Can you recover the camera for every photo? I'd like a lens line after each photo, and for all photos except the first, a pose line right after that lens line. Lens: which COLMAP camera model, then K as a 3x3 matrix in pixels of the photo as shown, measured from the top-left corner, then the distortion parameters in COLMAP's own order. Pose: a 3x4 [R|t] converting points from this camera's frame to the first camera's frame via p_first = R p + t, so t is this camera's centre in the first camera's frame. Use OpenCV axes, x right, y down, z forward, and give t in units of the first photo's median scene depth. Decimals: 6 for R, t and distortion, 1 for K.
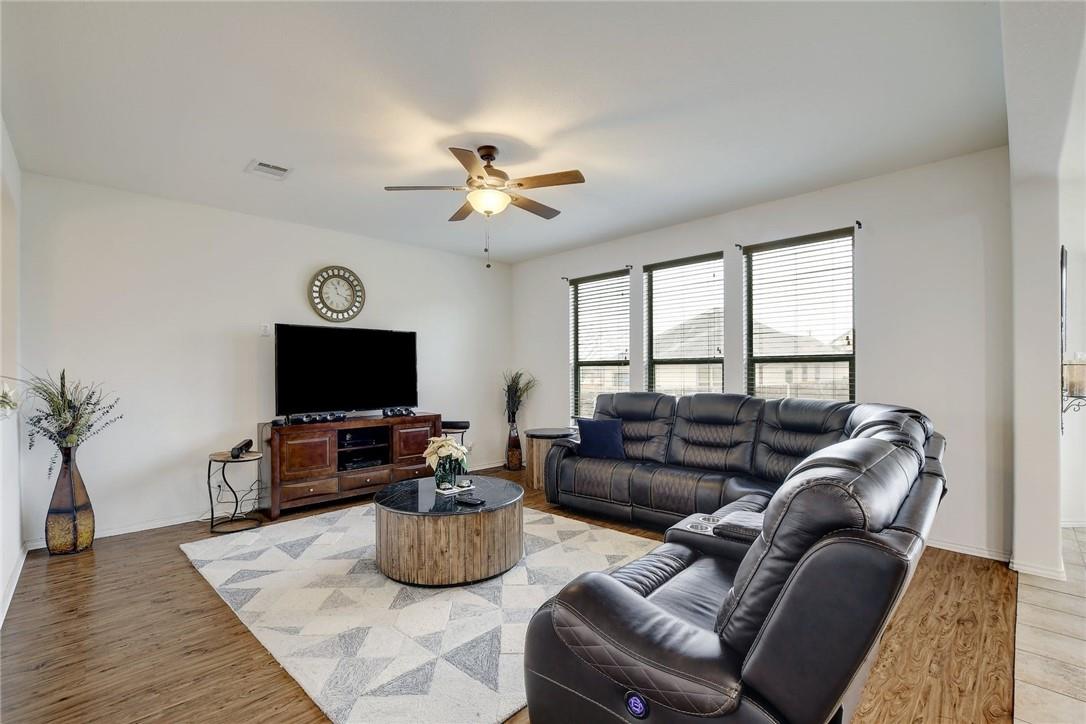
lens RADIAL K [[487.1, 0, 542.9], [0, 487.1, 370.1], [0, 0, 1]] dist [0.000397, -0.001122]
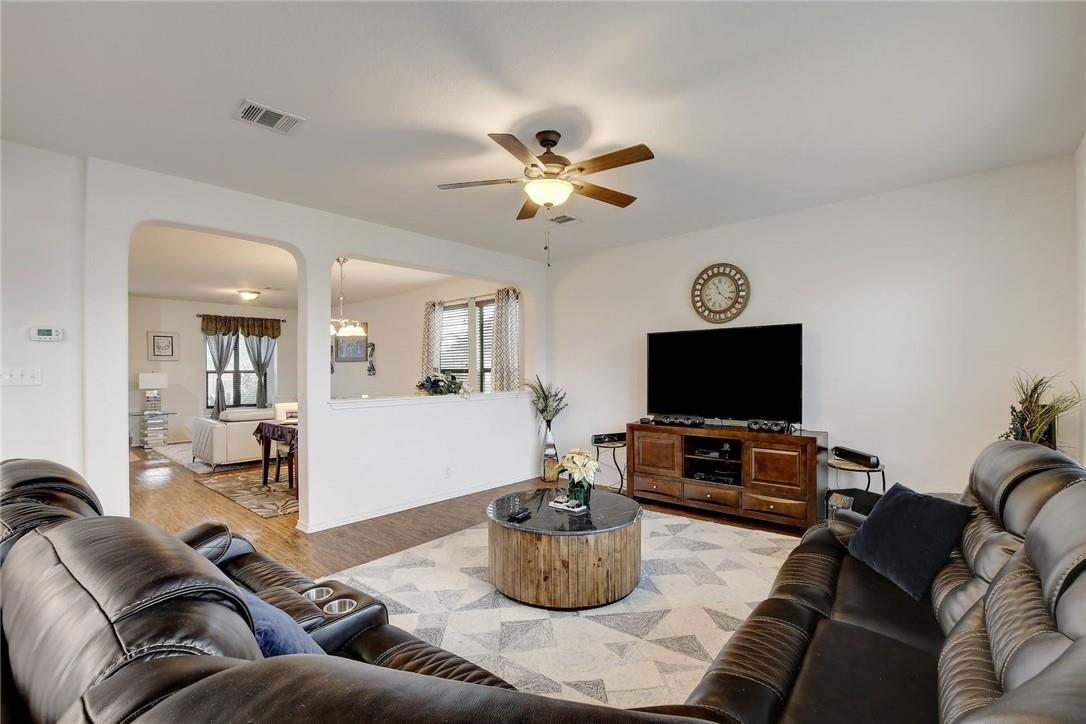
lens RADIAL K [[487.1, 0, 538.6], [0, 487.1, 364.7], [0, 0, 1]] dist [0.000397, -0.001122]
pose [[0.045681, -0.018075, -0.998793, 0.511681], [0.004197, 0.999831, -0.017902, -0.002304], [0.998947, -0.003374, 0.045749, 0.617613]]
